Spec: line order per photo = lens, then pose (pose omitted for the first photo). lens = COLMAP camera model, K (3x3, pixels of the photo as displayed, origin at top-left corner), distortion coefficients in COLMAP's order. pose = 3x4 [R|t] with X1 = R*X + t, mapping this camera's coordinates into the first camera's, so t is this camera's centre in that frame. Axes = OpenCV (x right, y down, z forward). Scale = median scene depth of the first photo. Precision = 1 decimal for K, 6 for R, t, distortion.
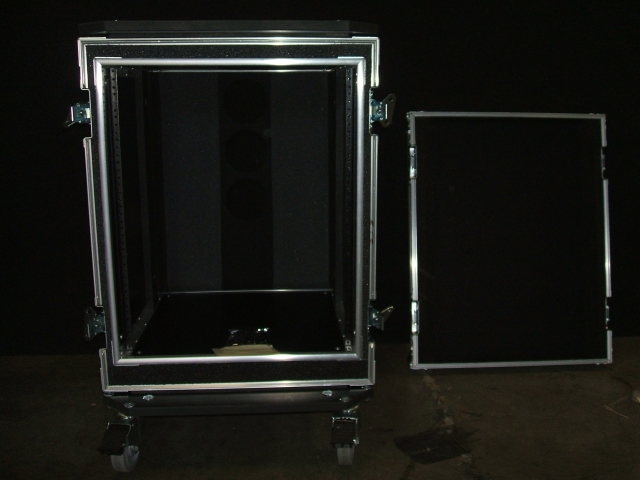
lens RADIAL K [[705.4, 0, 320.0], [0, 705.4, 240.0], [0, 0, 1]] dist [-0.138745, 0.123313]
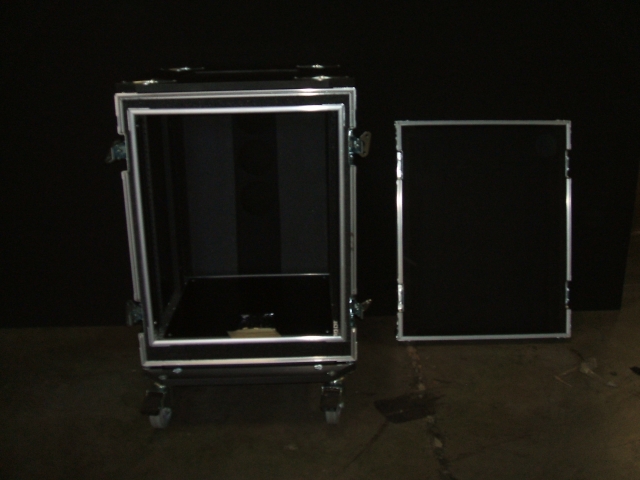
lens RADIAL K [[716.6, 0, 320.0], [0, 716.6, 240.0], [0, 0, 1]] dist [-0.144356, 0.196100]
pose [[0.999022, -0.001687, -0.044187, 0.069116], [0.005610, 0.996033, 0.088803, -0.121610], [0.043862, -0.088964, 0.995069, -0.252163]]
